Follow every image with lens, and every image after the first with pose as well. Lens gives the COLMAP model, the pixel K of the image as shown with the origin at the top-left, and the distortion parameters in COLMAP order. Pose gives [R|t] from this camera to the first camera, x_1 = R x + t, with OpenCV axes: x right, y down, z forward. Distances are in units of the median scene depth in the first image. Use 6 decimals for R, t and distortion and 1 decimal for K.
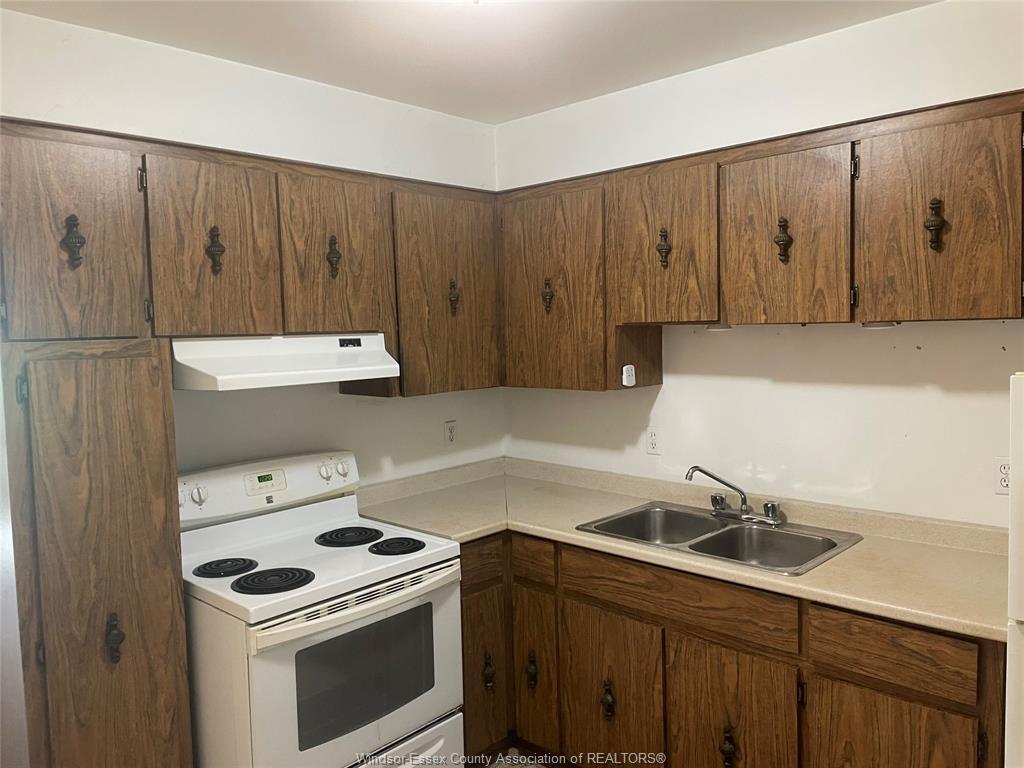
lens RADIAL K [[773.1, 0, 512.0], [0, 773.1, 384.0], [0, 0, 1]] dist [0.089431, -0.120158]
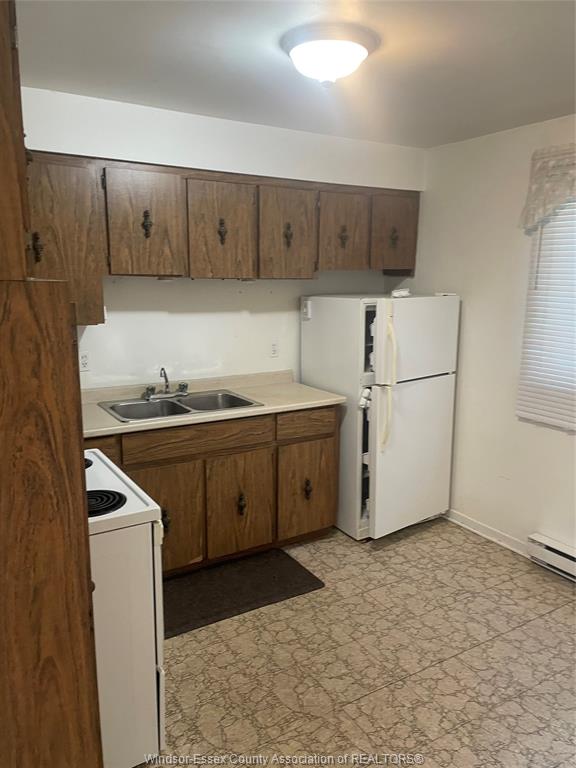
lens RADIAL K [[579.8, 0, 284.3], [0, 579.8, 394.6], [0, 0, 1]] dist [0.089431, -0.120158]
pose [[0.257484, -0.168042, 0.951559, -0.900629], [0.056360, 0.985698, 0.158820, -0.016073], [-0.964637, 0.012736, 0.263273, 0.469927]]
